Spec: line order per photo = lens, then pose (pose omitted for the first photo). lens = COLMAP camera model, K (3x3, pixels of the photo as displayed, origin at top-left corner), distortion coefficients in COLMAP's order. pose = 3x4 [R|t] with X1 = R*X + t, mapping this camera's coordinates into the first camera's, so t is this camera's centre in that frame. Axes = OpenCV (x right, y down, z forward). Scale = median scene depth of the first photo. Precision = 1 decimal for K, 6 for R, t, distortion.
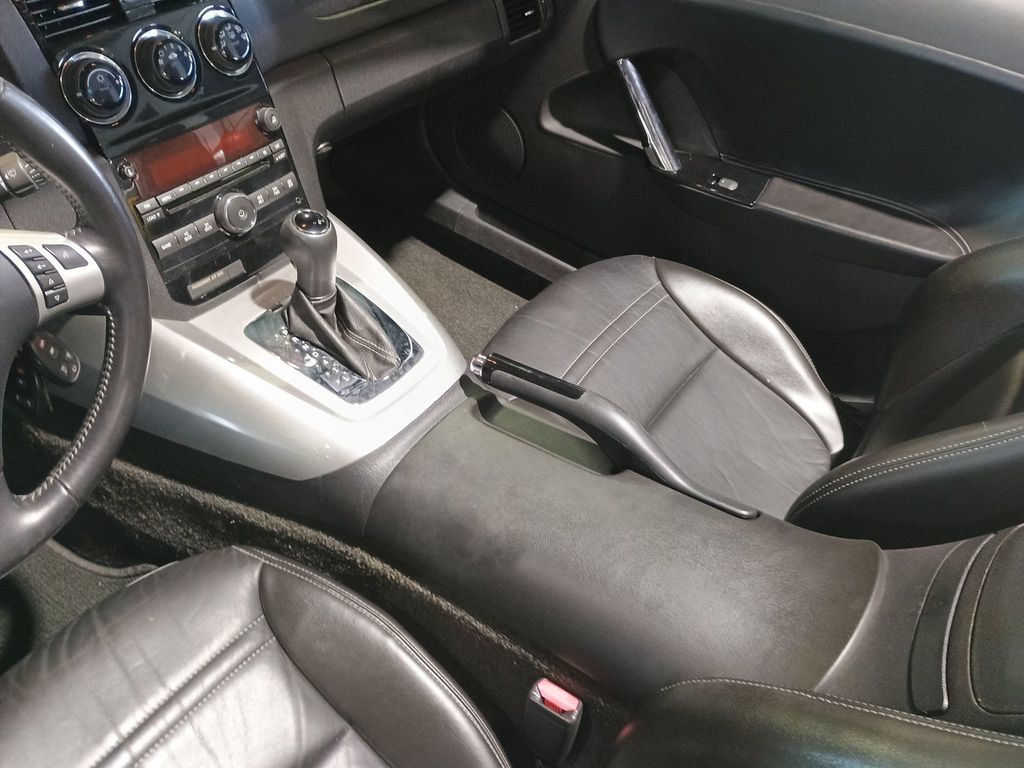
lens RADIAL K [[895.7, 0, 520.1], [0, 895.7, 378.8], [0, 0, 1]] dist [0.059514, -0.074778]
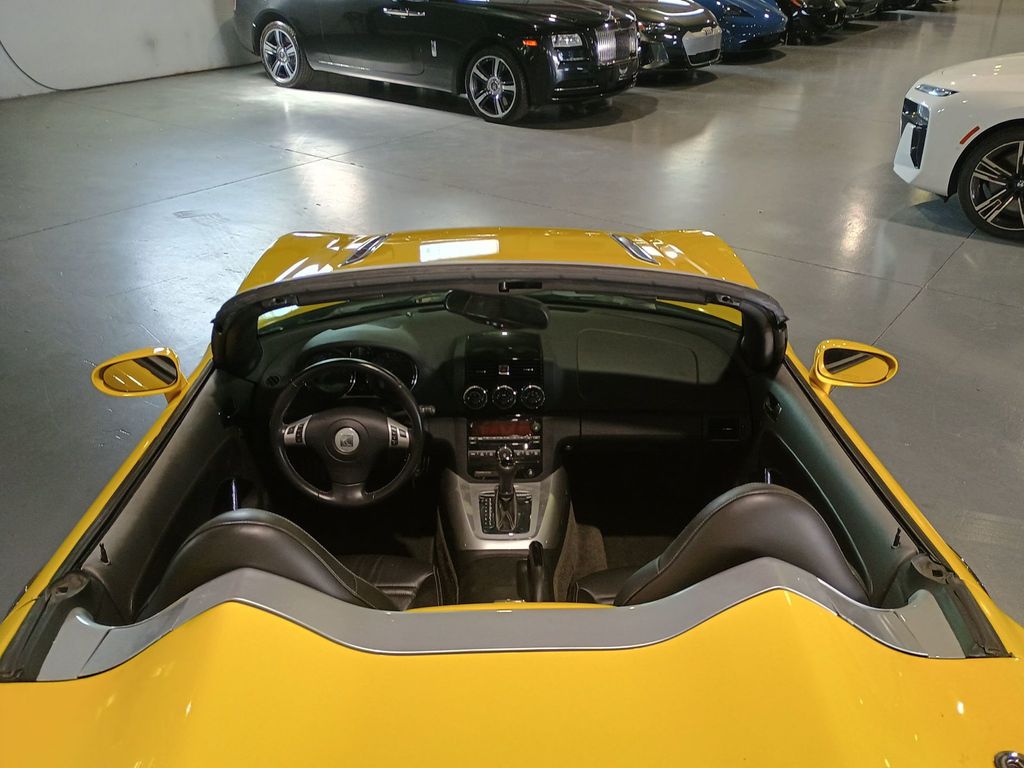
lens RADIAL K [[886.9, 0, 523.3], [0, 886.9, 371.4], [0, 0, 1]] dist [0.045498, -0.065223]
pose [[0.556976, 0.231765, -0.797536, 1.633443], [-0.499348, 0.860774, -0.098587, -0.159000], [0.663649, 0.453158, 0.595162, -0.563432]]
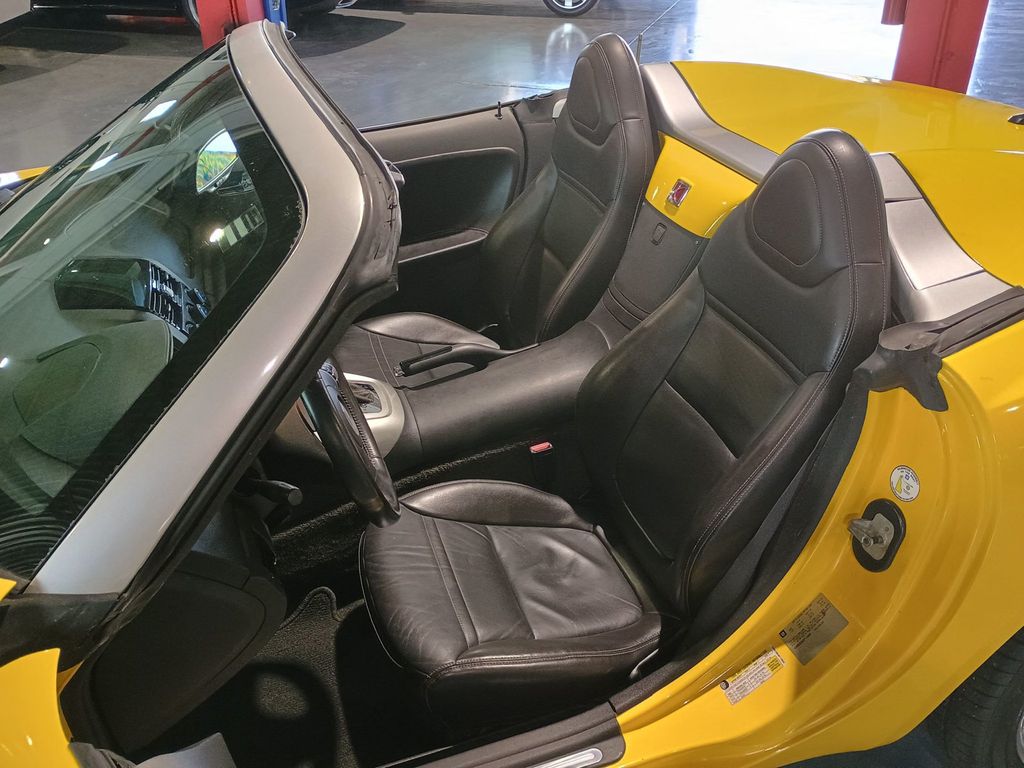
lens RADIAL K [[895.7, 0, 520.1], [0, 895.7, 378.8], [0, 0, 1]] dist [0.059514, -0.074778]
pose [[0.607144, -0.540011, 0.582893, -1.029177], [0.610030, 0.786838, 0.093542, -0.027738], [-0.509156, 0.298789, 0.807146, -0.733003]]
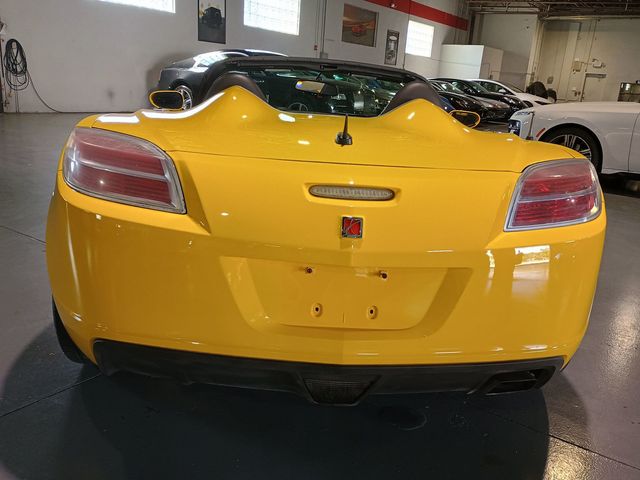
lens RADIAL K [[558.2, 0, 316.6], [0, 558.2, 248.1], [0, 0, 1]] dist [0.078959, -0.097782]
pose [[0.573993, 0.109348, -0.811526, 2.732231], [-0.536861, 0.798581, -0.272118, 1.291443], [0.618314, 0.591871, 0.517085, -0.551723]]
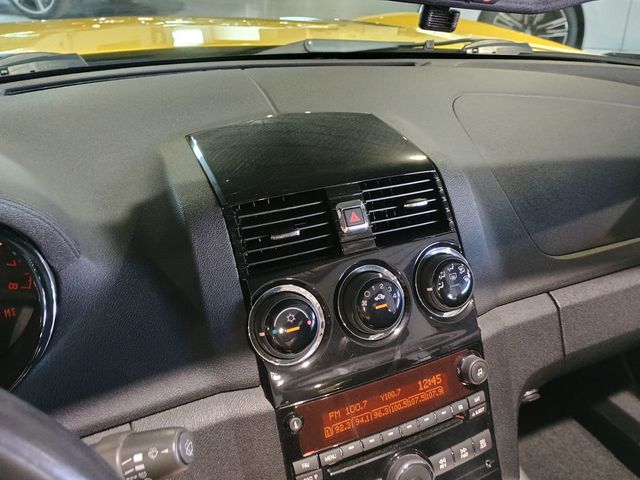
lens RADIAL K [[568.7, 0, 337.9], [0, 568.7, 222.3], [0, 0, 1]] dist [0.009867, -0.000454]
pose [[0.863919, 0.121602, -0.488730, -0.143920], [-0.271923, 0.929434, -0.249419, -0.247253], [0.423913, 0.348375, 0.836022, 0.449628]]
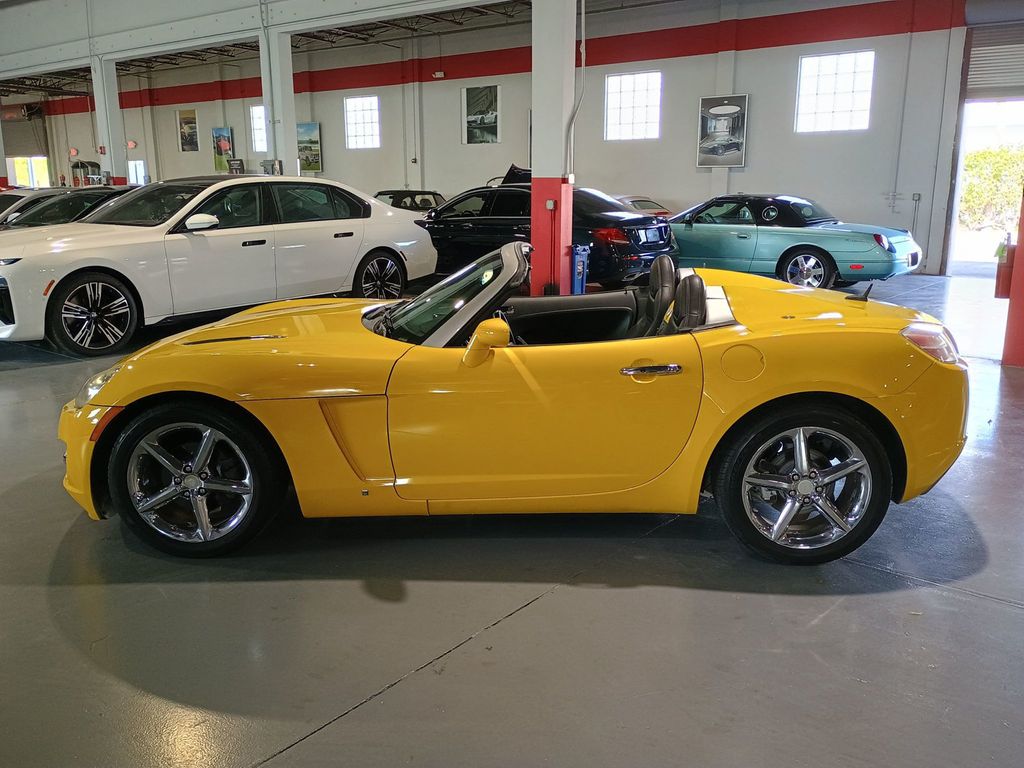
lens RADIAL K [[895.7, 0, 520.1], [0, 895.7, 378.8], [0, 0, 1]] dist [0.059514, -0.074778]
pose [[0.844126, -0.273786, 0.460969, -2.321243], [0.455197, 0.820255, -0.346379, 1.540798], [-0.283278, 0.502219, 0.817025, -2.792434]]
